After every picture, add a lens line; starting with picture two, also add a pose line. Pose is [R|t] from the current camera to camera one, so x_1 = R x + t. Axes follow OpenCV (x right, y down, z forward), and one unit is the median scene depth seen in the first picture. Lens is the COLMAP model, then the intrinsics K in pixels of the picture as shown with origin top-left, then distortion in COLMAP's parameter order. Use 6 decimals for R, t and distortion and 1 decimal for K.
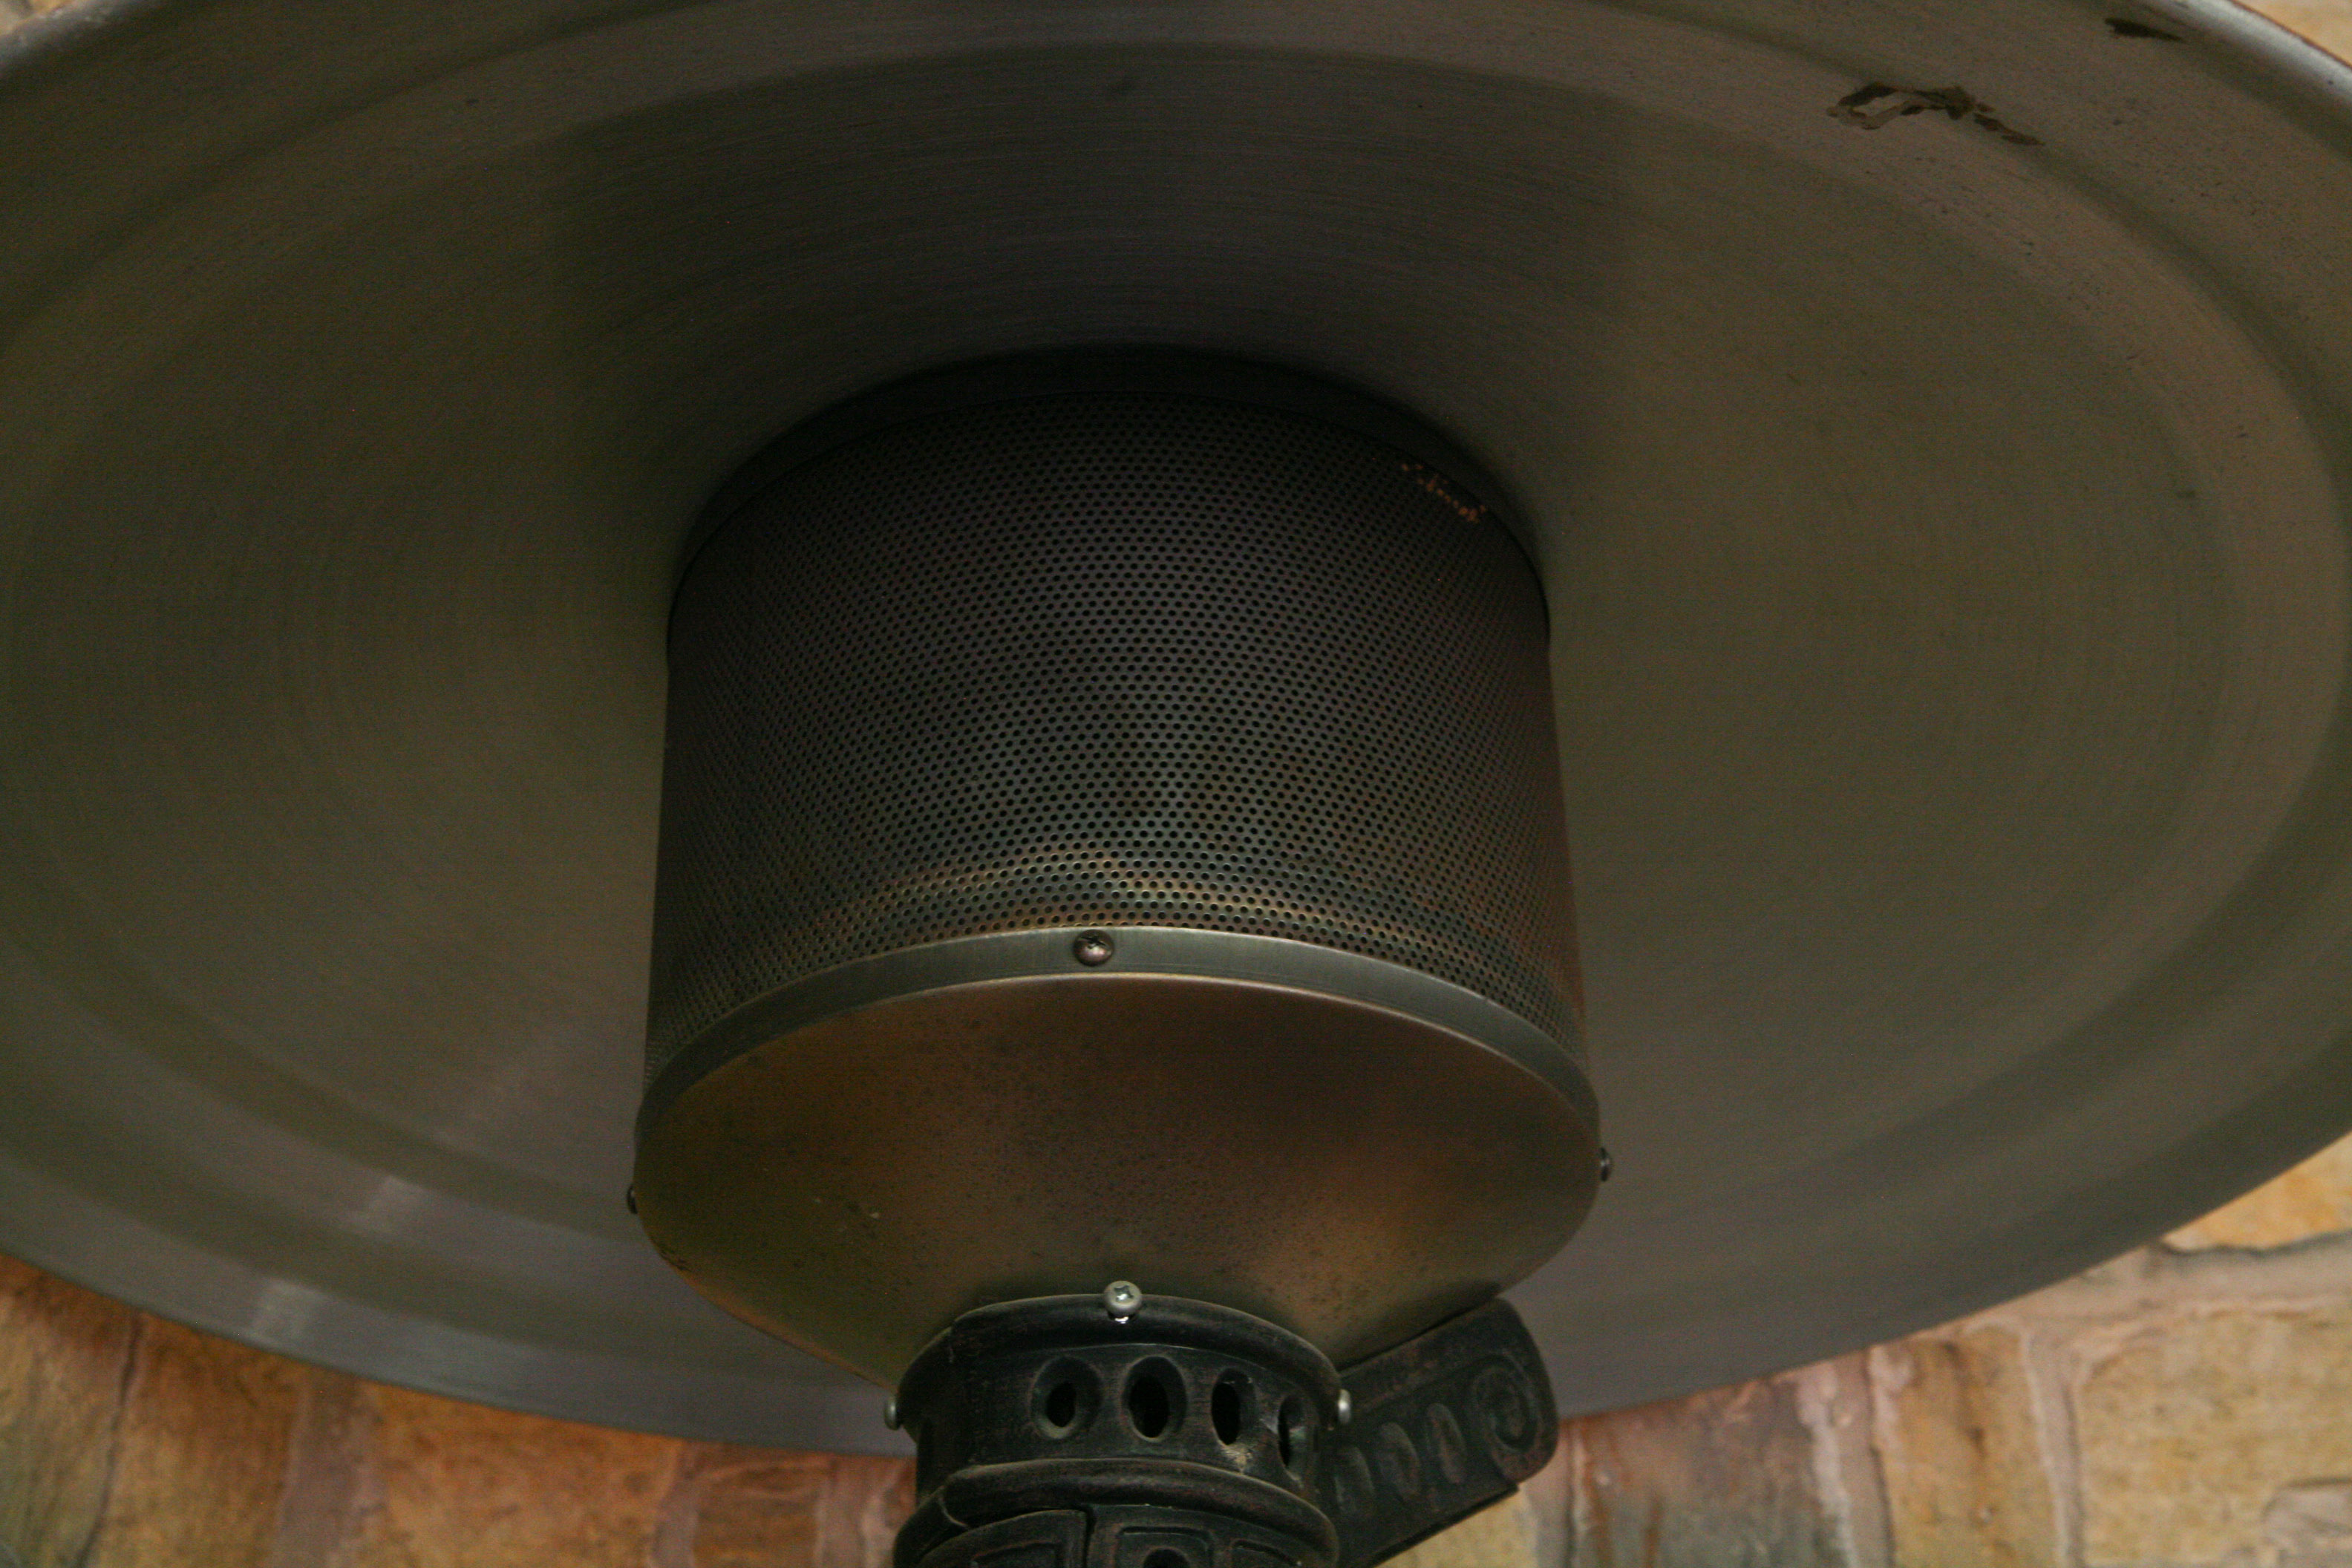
lens RADIAL K [[3432.8, 0, 1176.7], [0, 3432.8, 780.9], [0, 0, 1]] dist [0.114881, 0.000000]
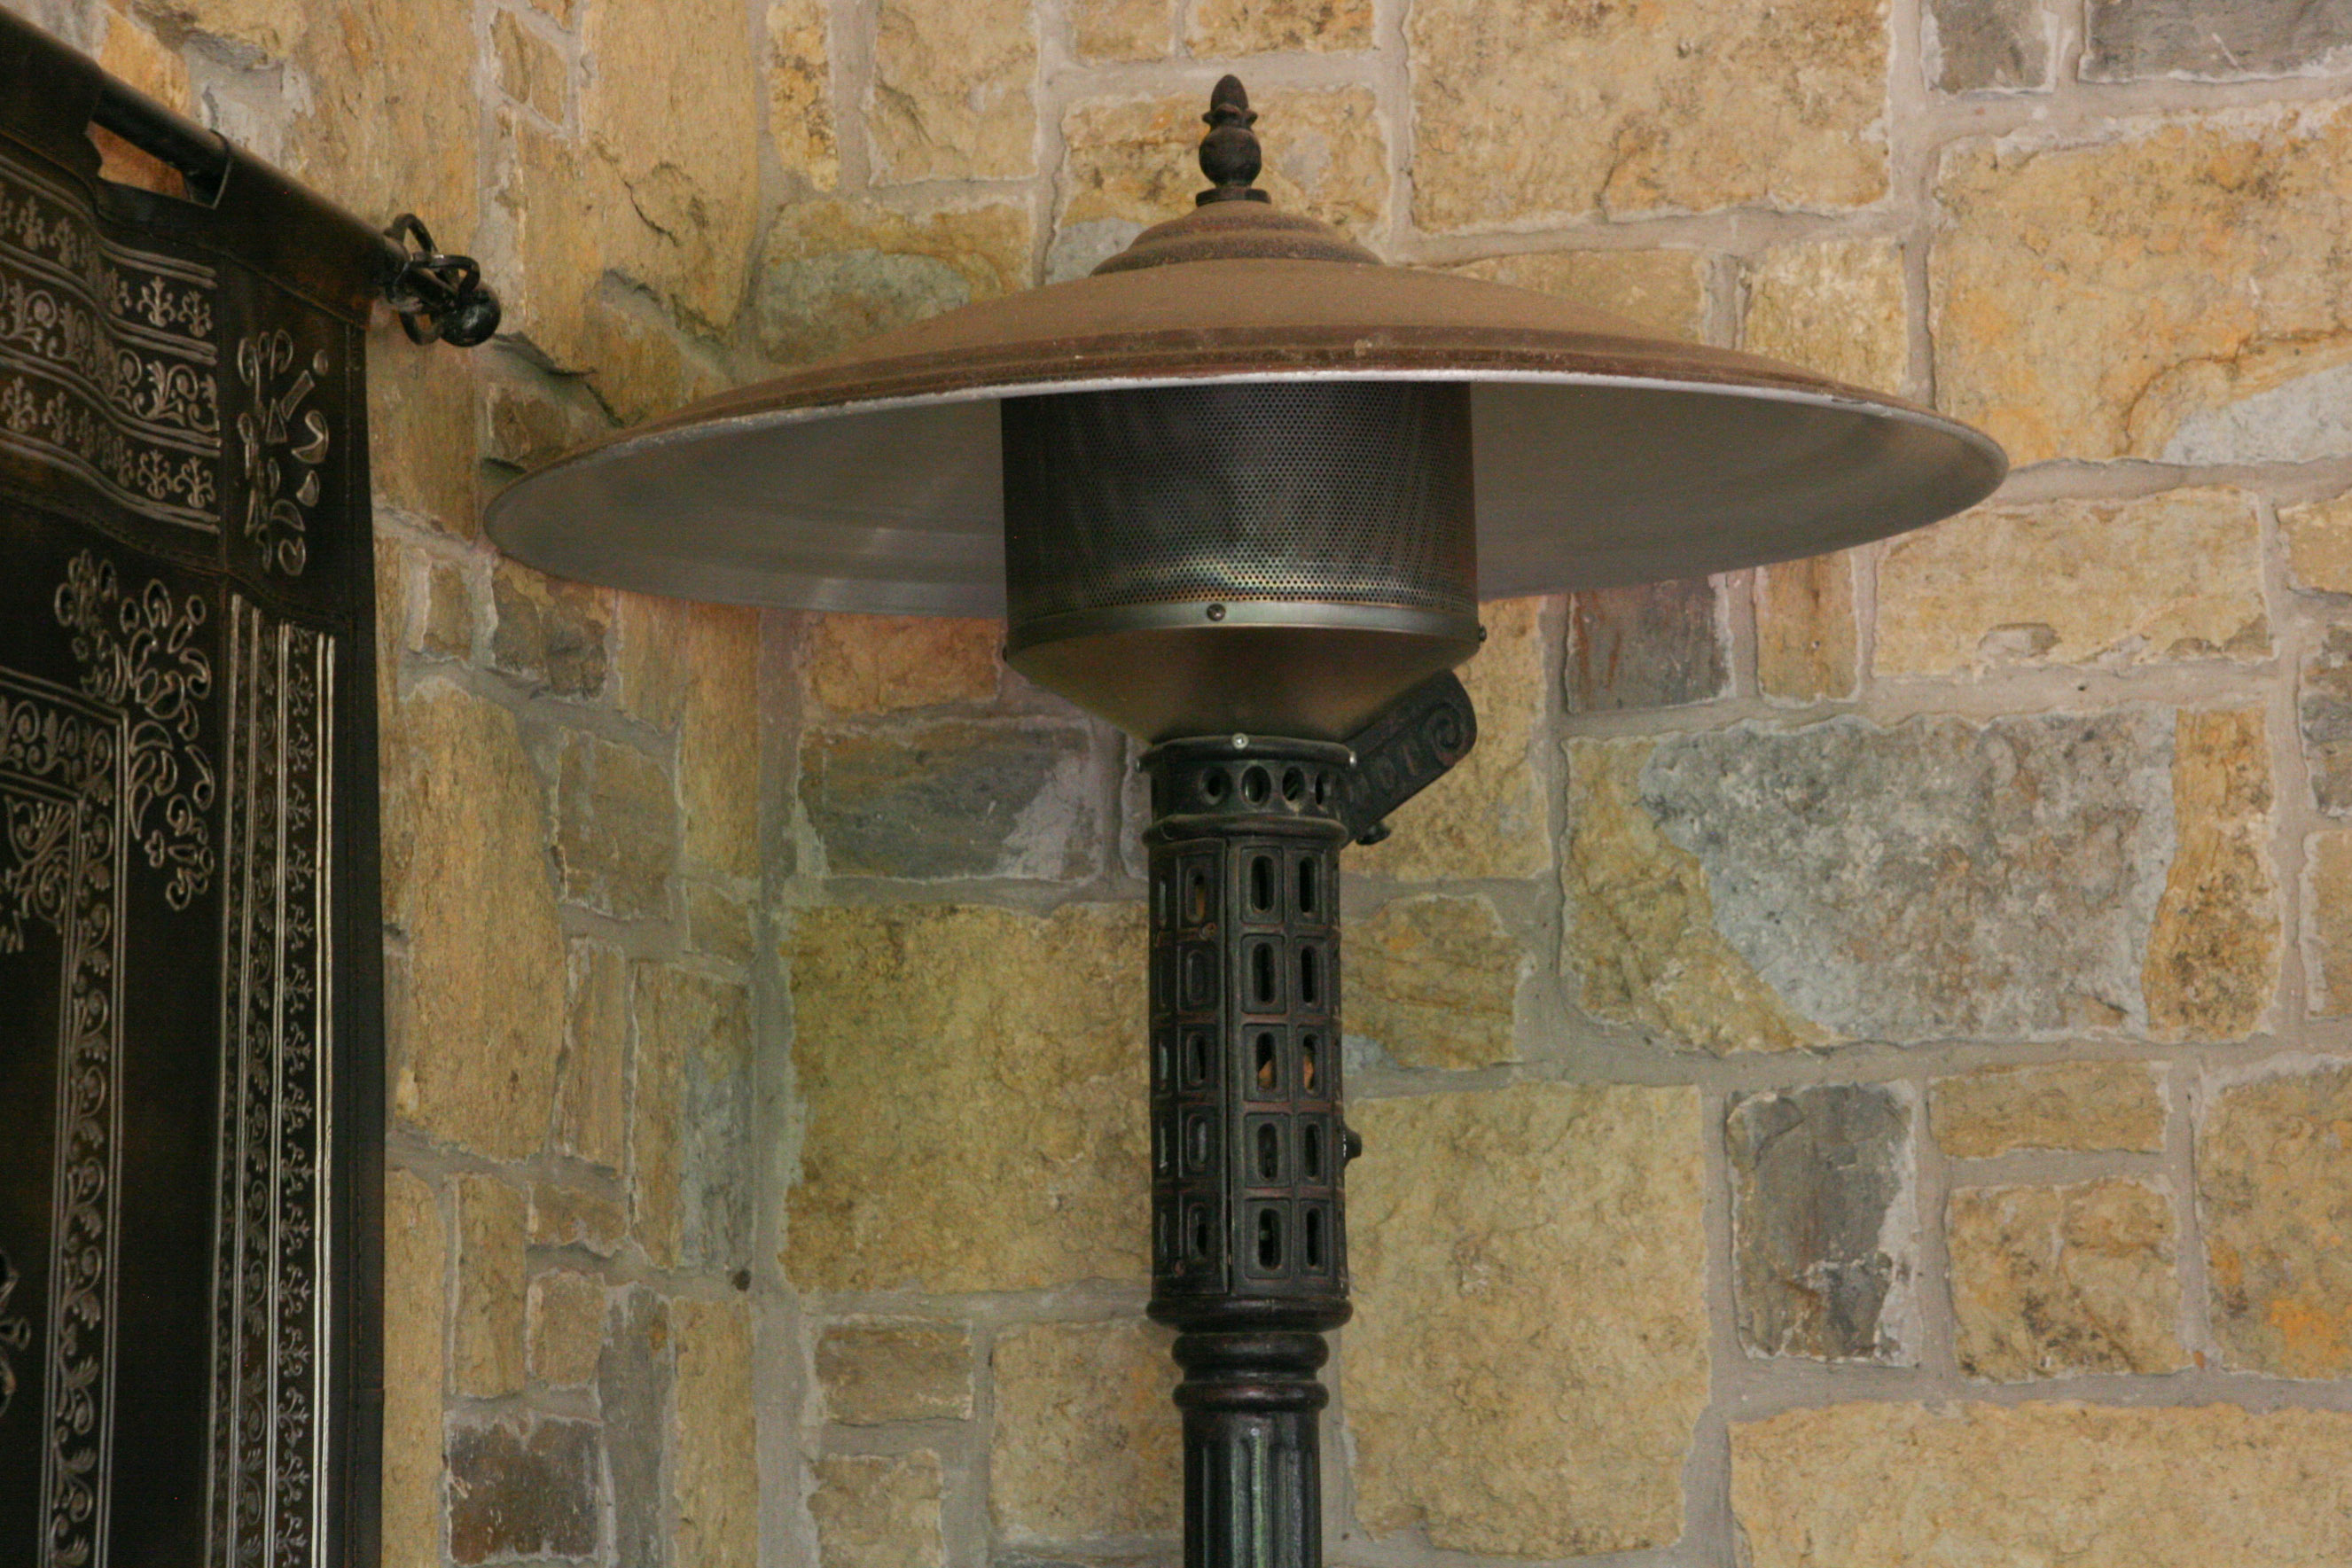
lens RADIAL K [[4797.0, 0, 1242.0], [0, 4797.0, 802.7], [0, 0, 1]] dist [0.332769, 0.000000]
pose [[0.997638, -0.018267, -0.066224, 0.116328], [0.043034, 0.917594, 0.395184, -0.634458], [0.053548, -0.397100, 0.916212, -1.127211]]
